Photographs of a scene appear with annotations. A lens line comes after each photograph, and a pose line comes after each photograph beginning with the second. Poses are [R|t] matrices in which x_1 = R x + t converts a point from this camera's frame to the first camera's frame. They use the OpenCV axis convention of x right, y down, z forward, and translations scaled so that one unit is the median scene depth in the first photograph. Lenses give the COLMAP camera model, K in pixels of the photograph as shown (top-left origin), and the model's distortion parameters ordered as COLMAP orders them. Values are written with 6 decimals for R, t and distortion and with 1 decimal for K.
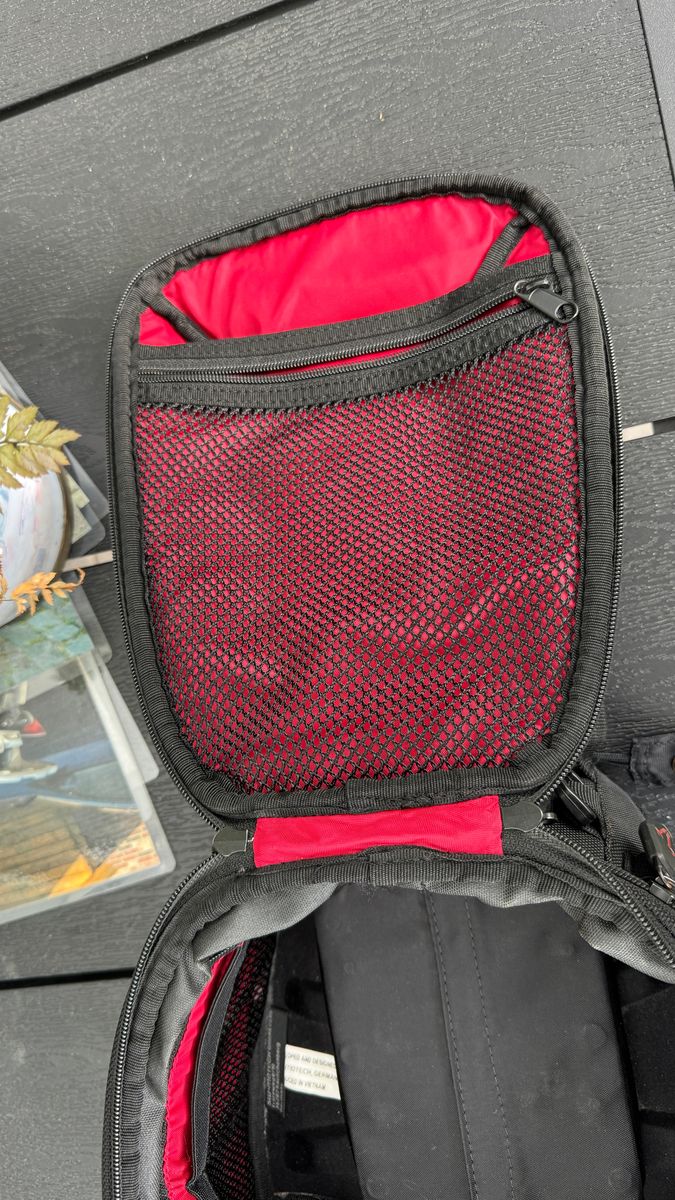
lens RADIAL K [[821.4, 0, 337.5], [0, 821.4, 600.0], [0, 0, 1]] dist [-0.006389, -0.002662]
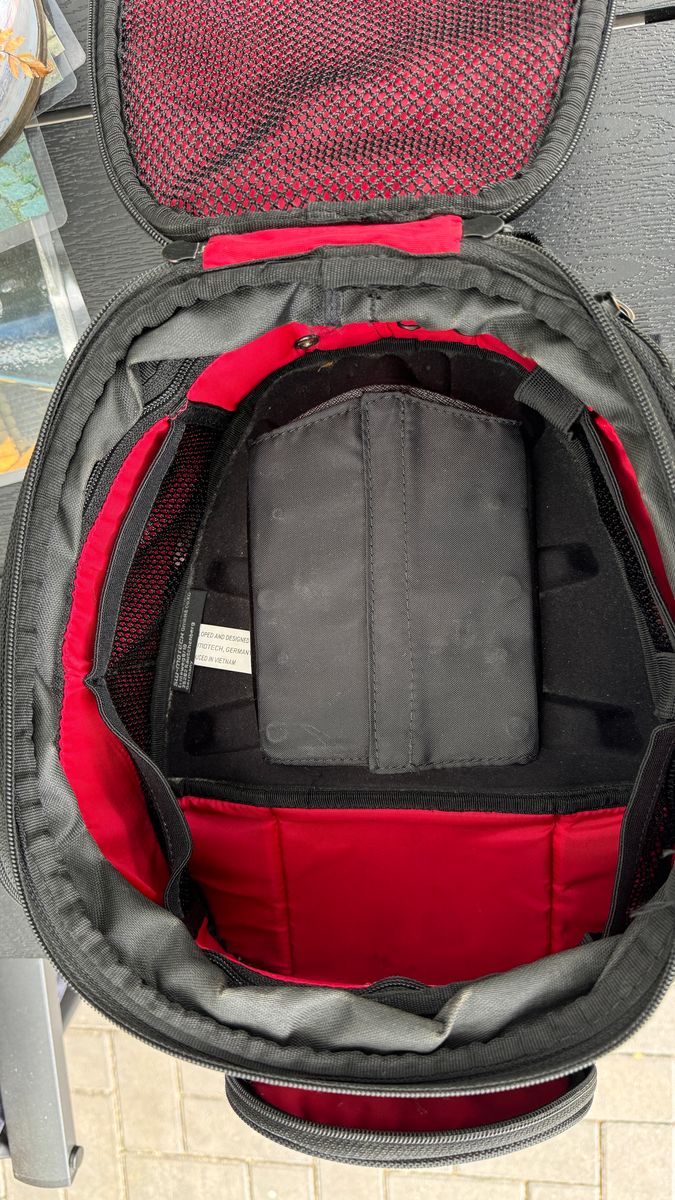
lens RADIAL K [[798.9, 0, 337.5], [0, 798.9, 600.0], [0, 0, 1]] dist [0.064948, -0.083392]
pose [[0.988811, 0.129377, 0.074262, 0.025197], [-0.131100, 0.991191, 0.018792, 0.477254], [-0.071177, -0.028318, 0.997062, 0.023738]]
